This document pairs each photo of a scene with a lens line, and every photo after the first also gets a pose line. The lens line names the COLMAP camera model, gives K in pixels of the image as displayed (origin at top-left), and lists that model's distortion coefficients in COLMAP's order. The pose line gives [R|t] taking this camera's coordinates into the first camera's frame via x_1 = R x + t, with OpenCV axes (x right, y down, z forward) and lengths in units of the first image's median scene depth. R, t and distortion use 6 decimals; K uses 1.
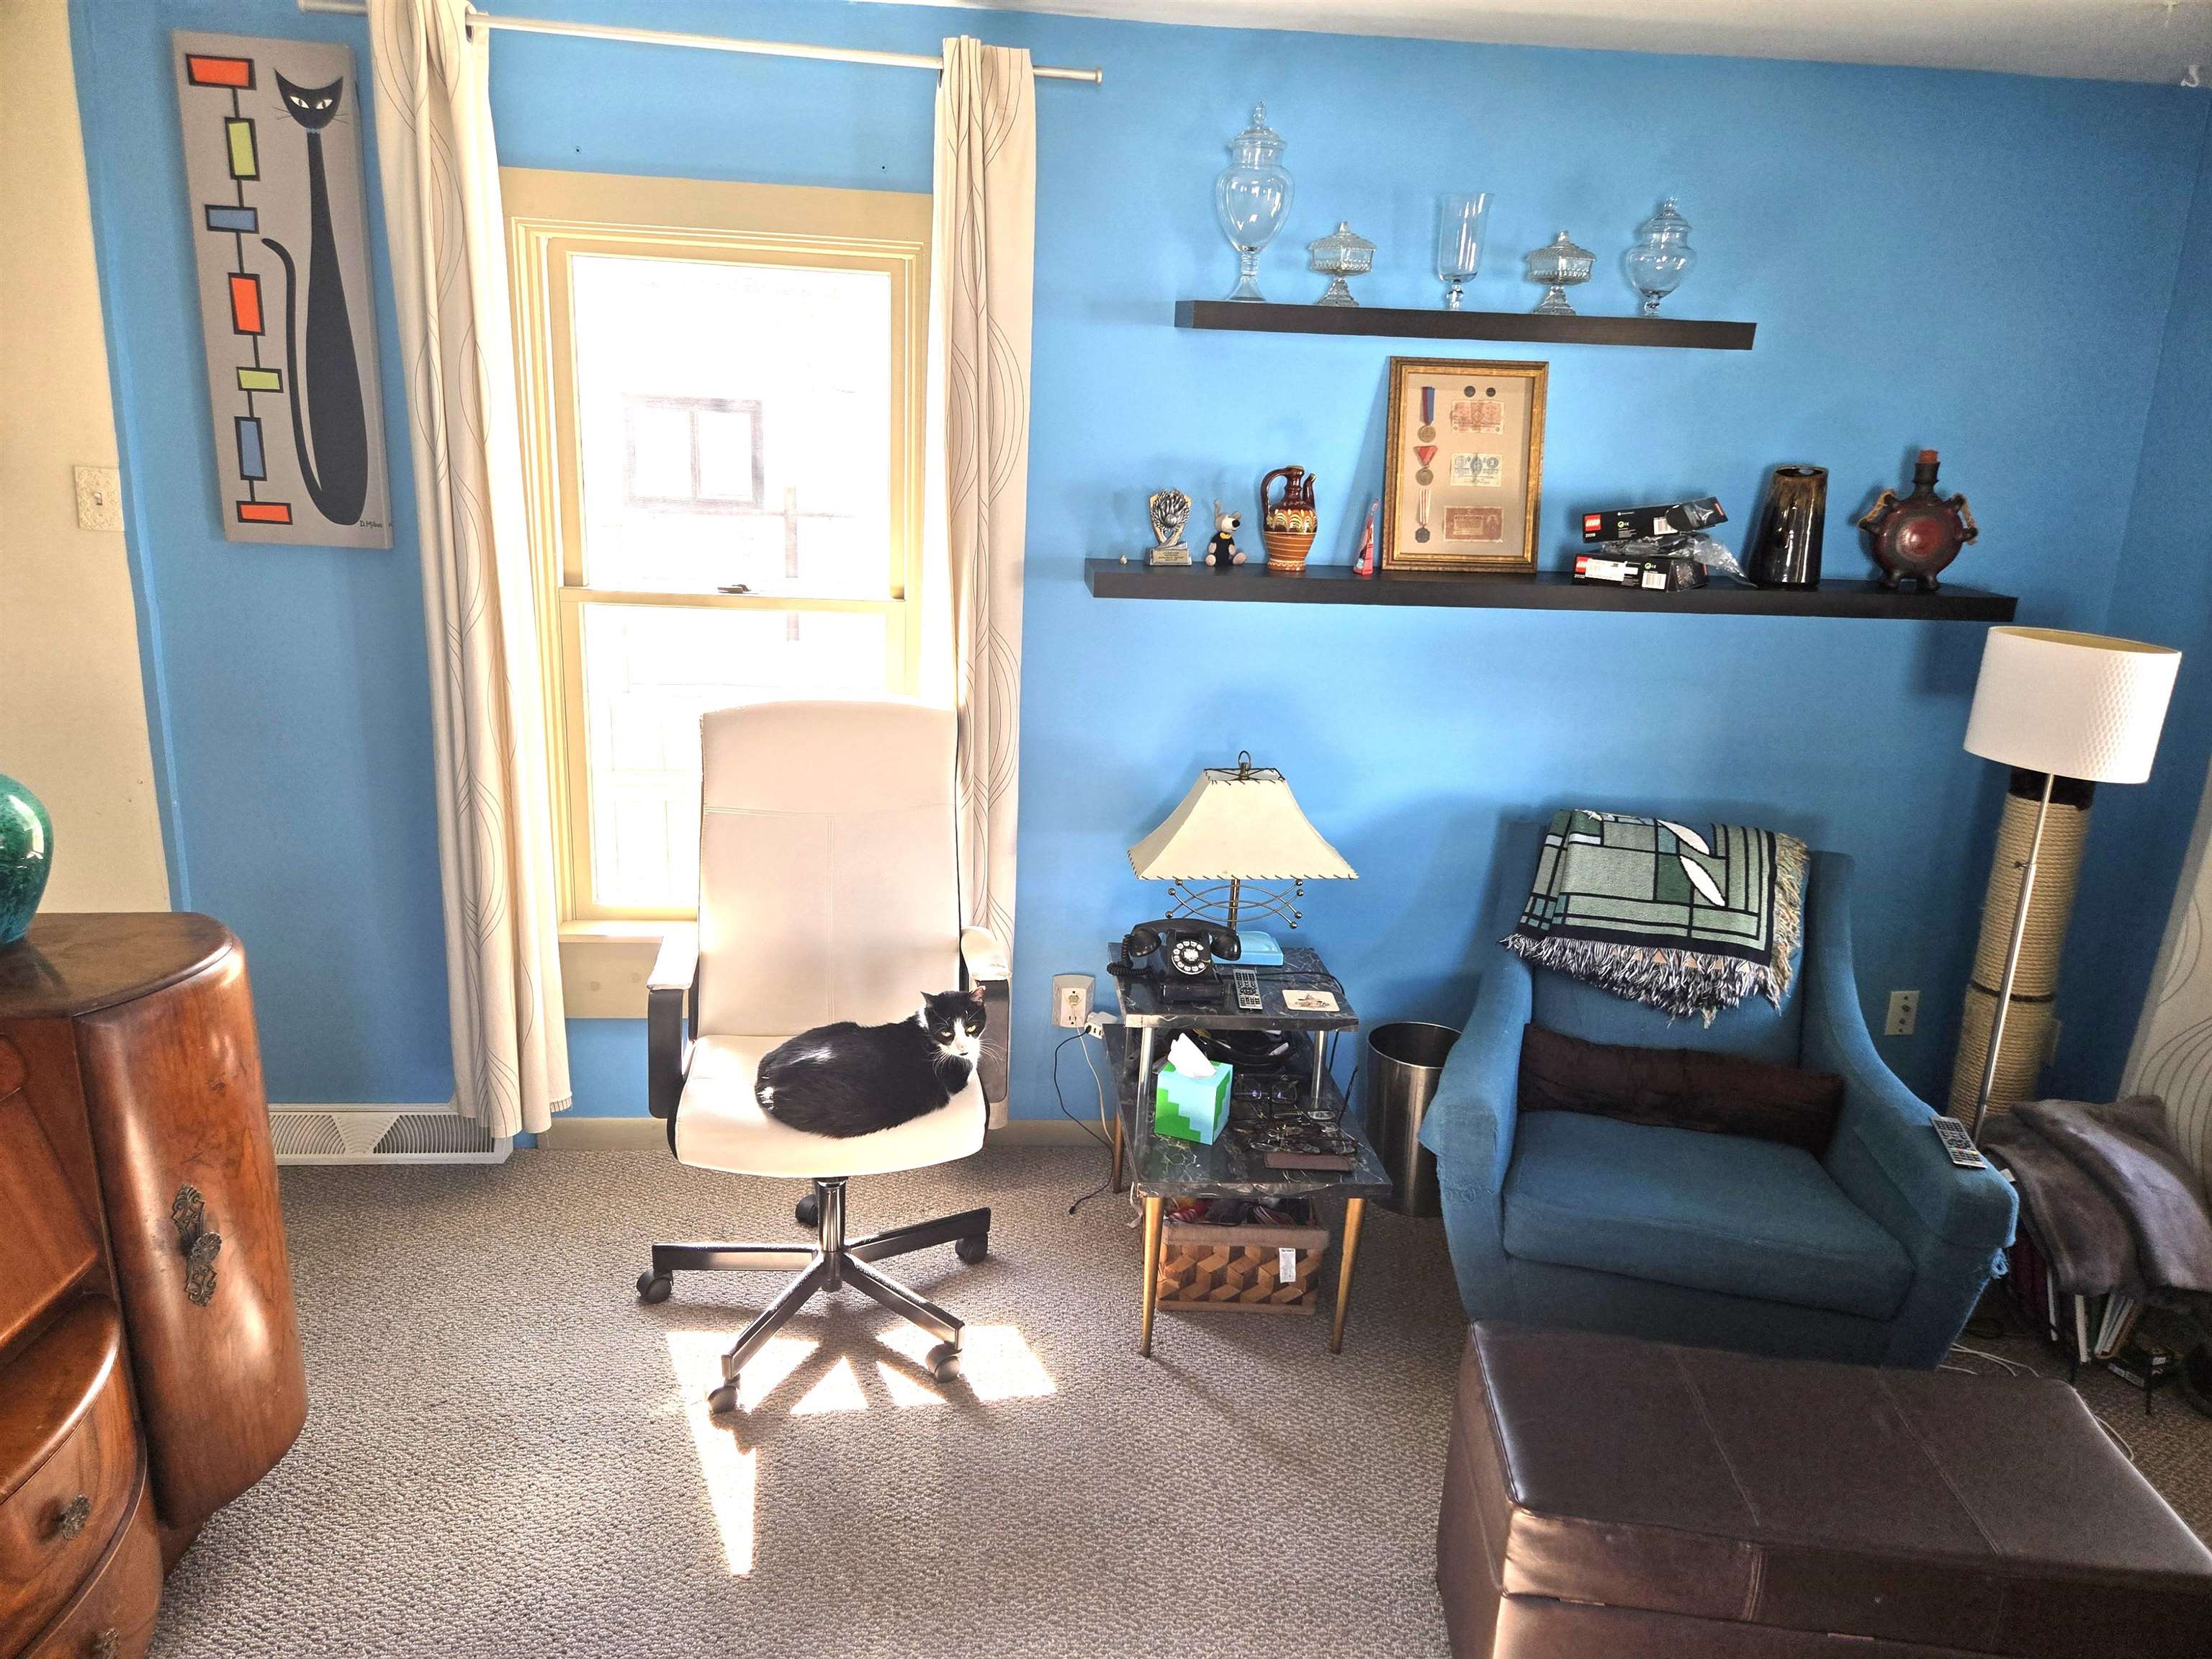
lens RADIAL K [[1505.0, 0, 1010.3], [0, 1505.0, 833.2], [0, 0, 1]] dist [0.097730, -0.052596]
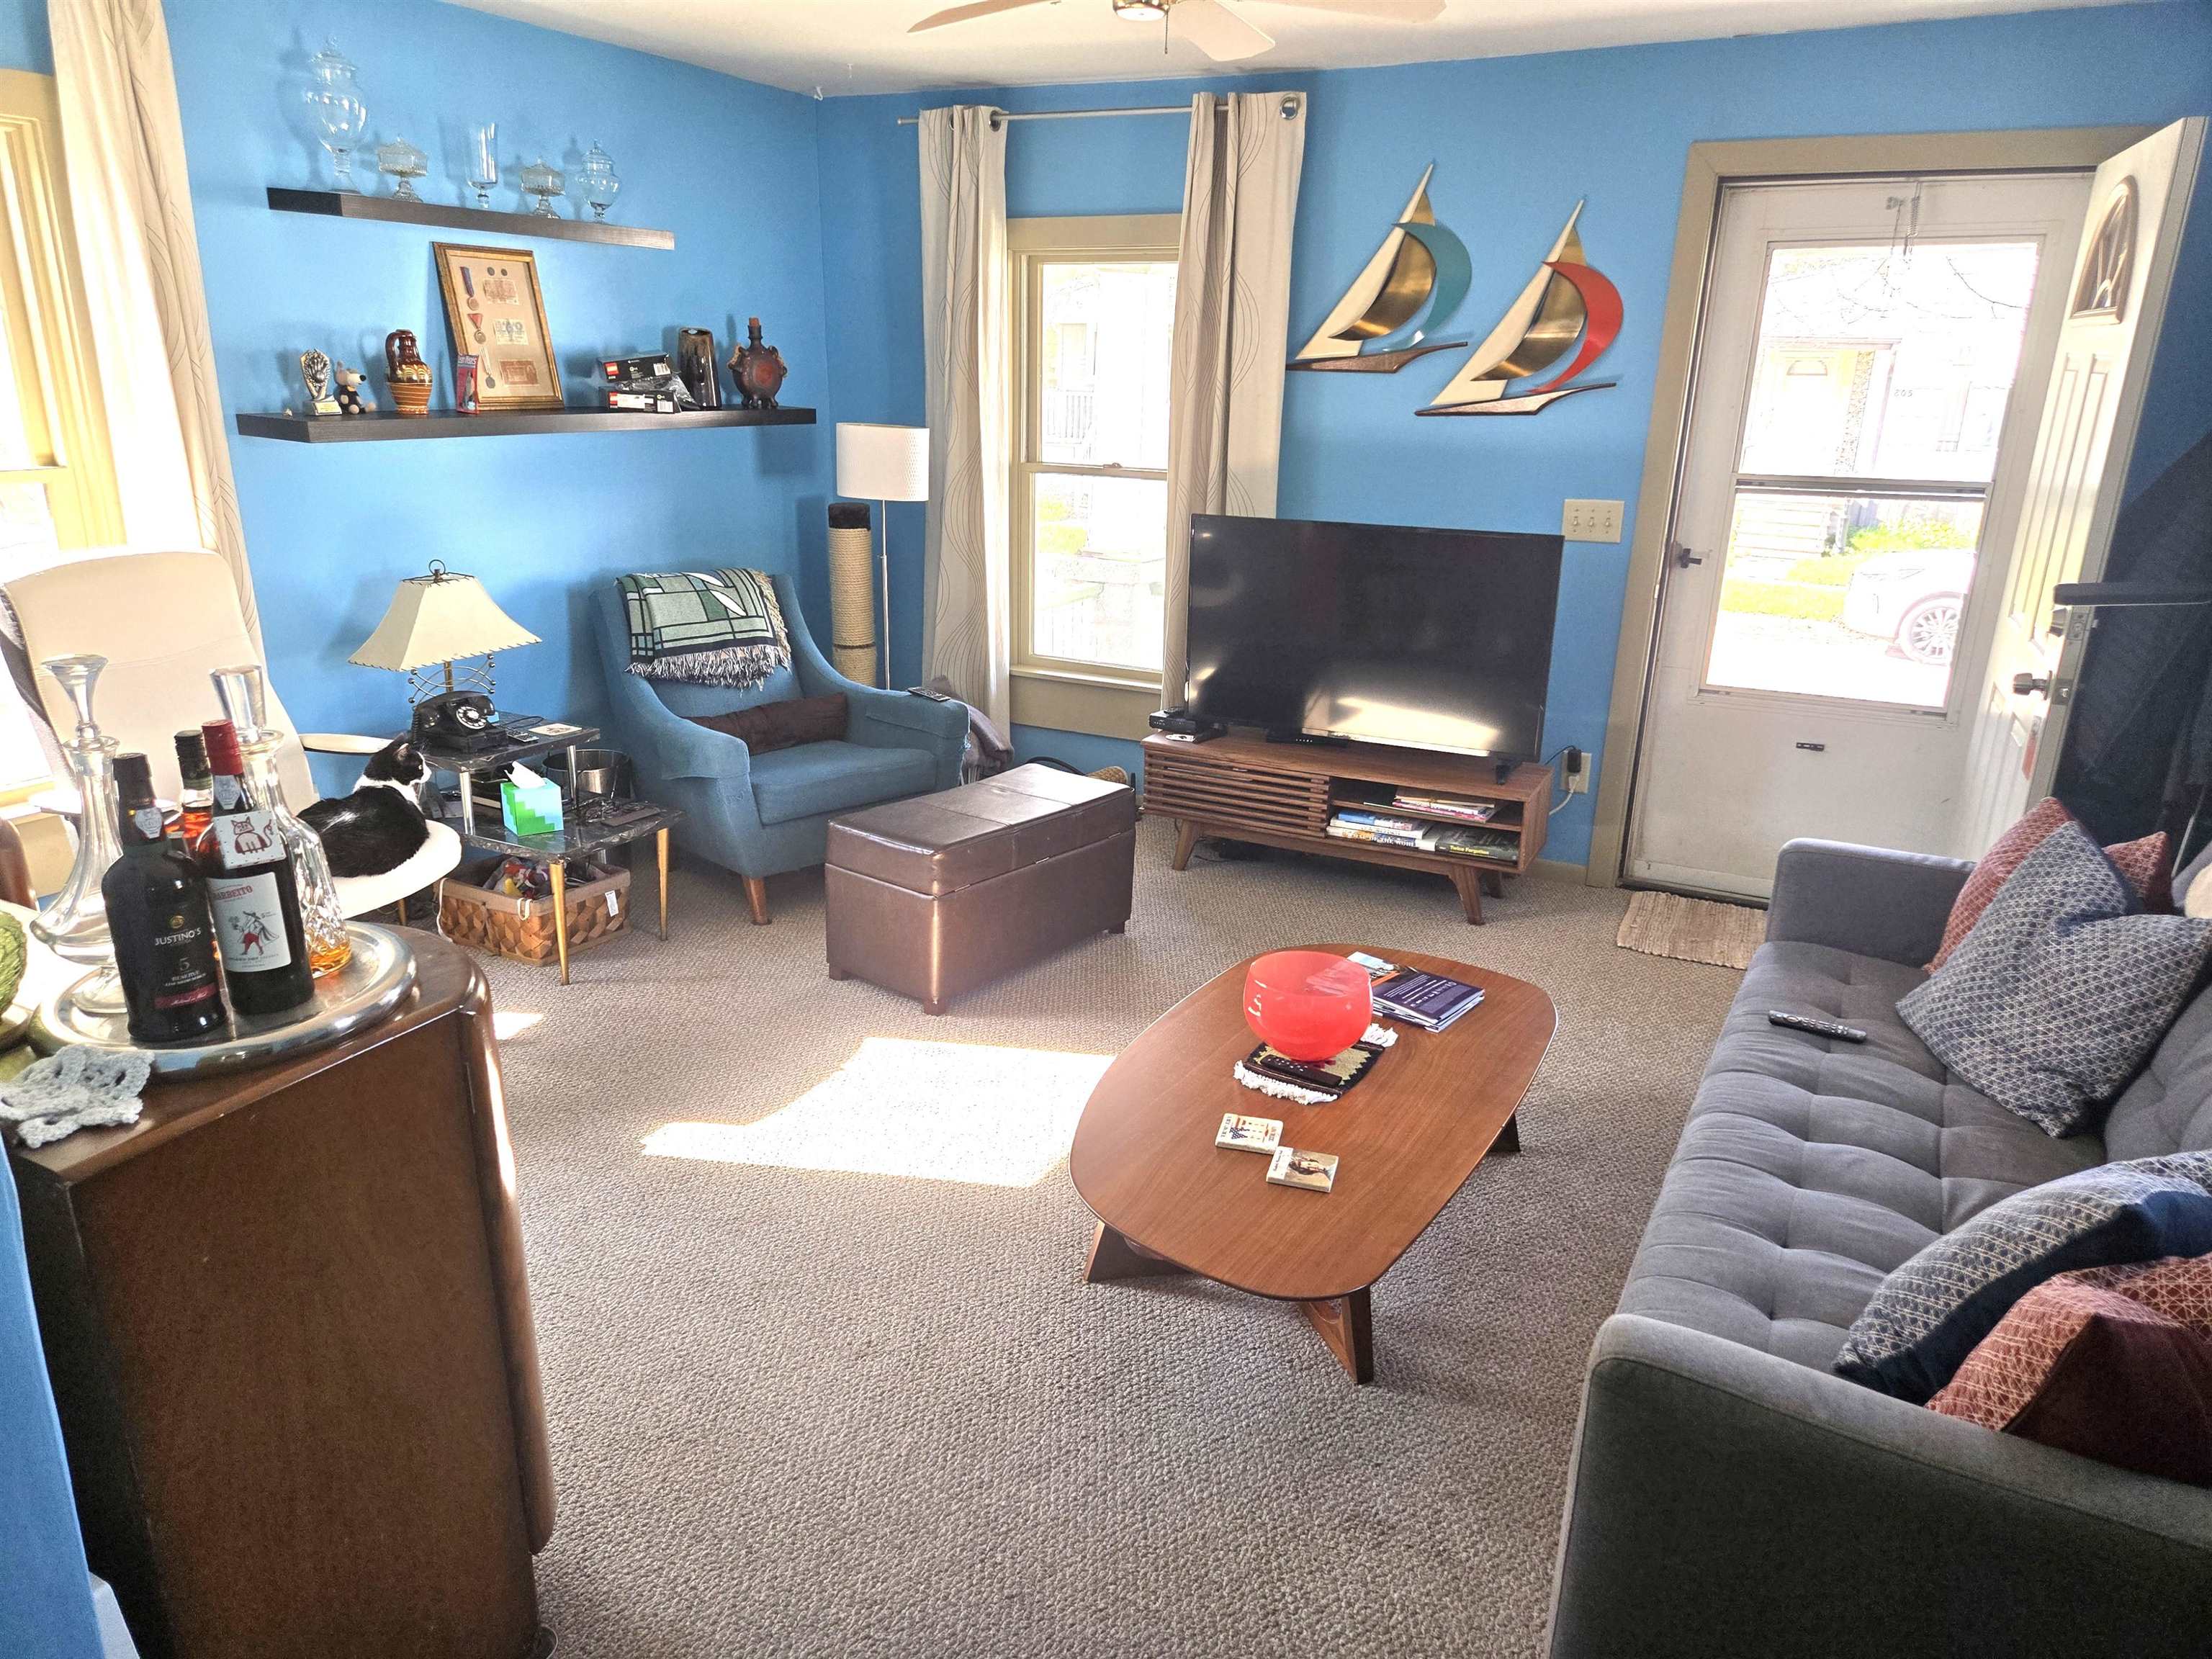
lens RADIAL K [[1505.0, 0, 1010.3], [0, 1505.0, 833.2], [0, 0, 1]] dist [0.097730, -0.052596]
pose [[0.596390, -0.276333, 0.753631, -0.595759], [0.213283, 0.959679, 0.183102, 0.034807], [-0.773841, 0.051537, 0.631280, -0.181487]]
